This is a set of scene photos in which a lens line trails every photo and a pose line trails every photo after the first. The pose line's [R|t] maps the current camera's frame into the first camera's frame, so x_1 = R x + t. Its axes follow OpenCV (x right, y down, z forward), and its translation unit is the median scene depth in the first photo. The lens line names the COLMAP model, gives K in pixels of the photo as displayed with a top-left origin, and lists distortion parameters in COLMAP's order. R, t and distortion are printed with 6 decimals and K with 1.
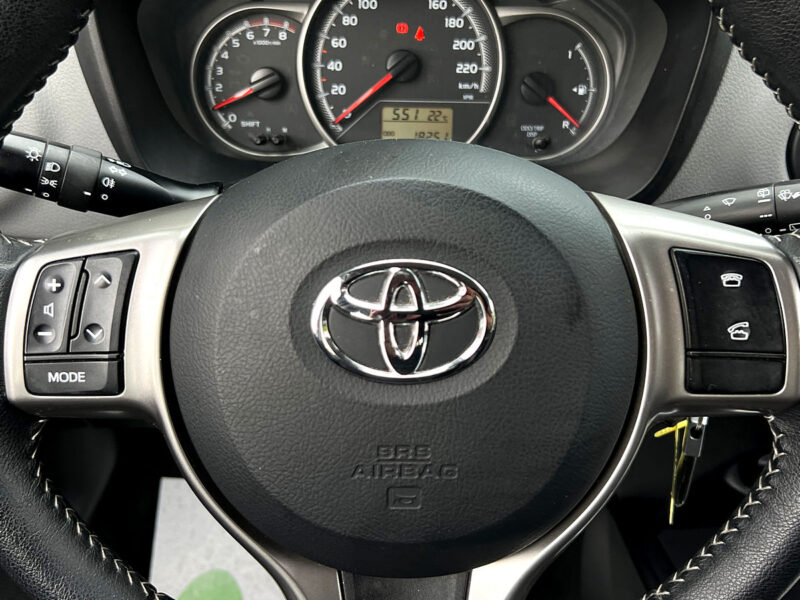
lens RADIAL K [[844.9, 0, 408.3], [0, 844.9, 314.9], [0, 0, 1]] dist [-0.003927, 0.000000]
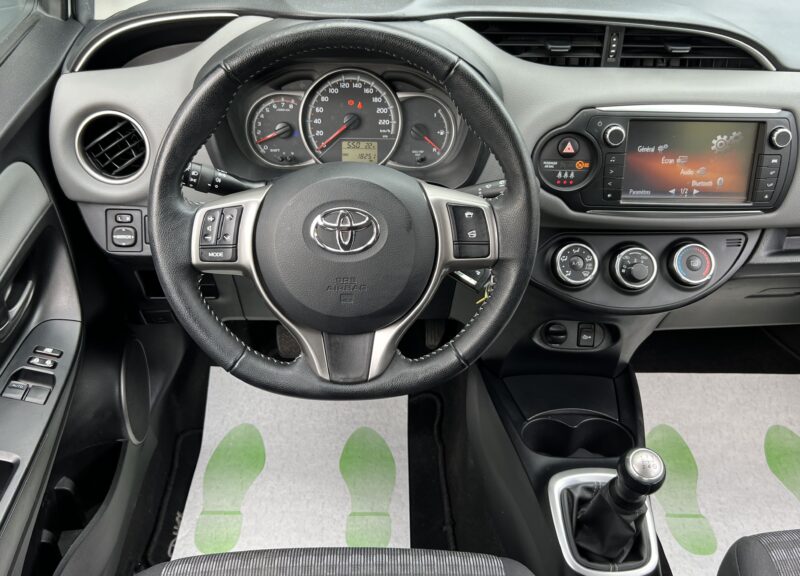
lens RADIAL K [[730.7, 0, 402.2], [0, 730.7, 283.6], [0, 0, 1]] dist [0.024307, 0.000000]
pose [[0.999522, -0.012047, 0.028474, 0.060114], [0.012516, 0.999788, -0.016359, 0.121123], [-0.028271, 0.016707, 0.999461, -0.738610]]
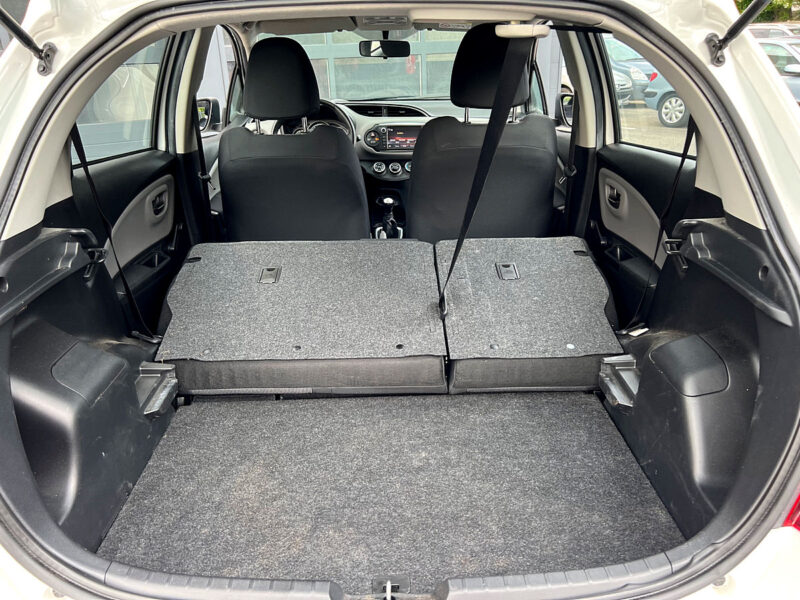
lens RADIAL K [[592.6, 0, 397.9], [0, 592.6, 301.9], [0, 0, 1]] dist [0.036573, -0.041339]
pose [[0.999294, -0.033073, -0.017850, 0.740568], [0.028781, 0.978868, -0.202459, 2.293840], [0.024169, 0.201802, 0.979128, -3.939128]]
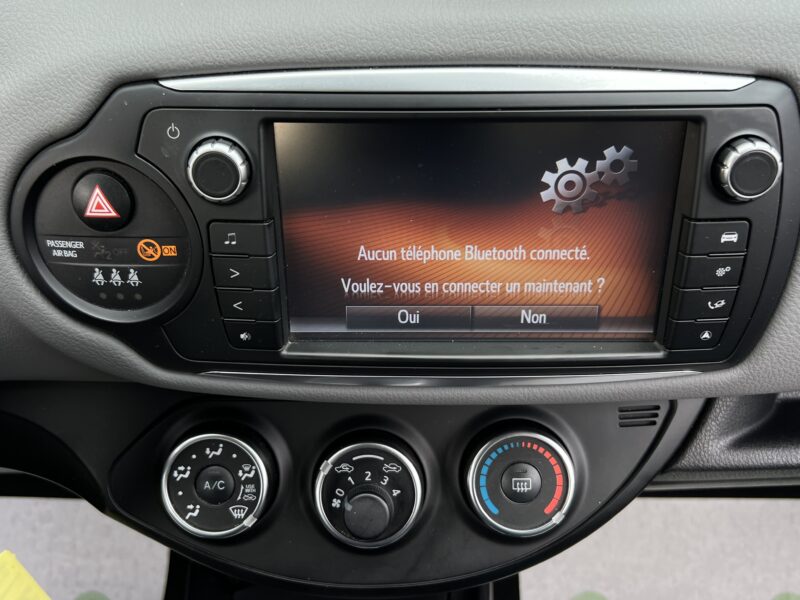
lens RADIAL K [[754.3, 0, 403.4], [0, 754.3, 298.9], [0, 0, 1]] dist [0.029711, 0.000000]
pose [[0.999612, -0.015679, -0.023020, 0.708844], [0.017688, 0.995801, 0.089821, -0.175382], [0.021515, -0.090194, 0.995692, 0.303609]]
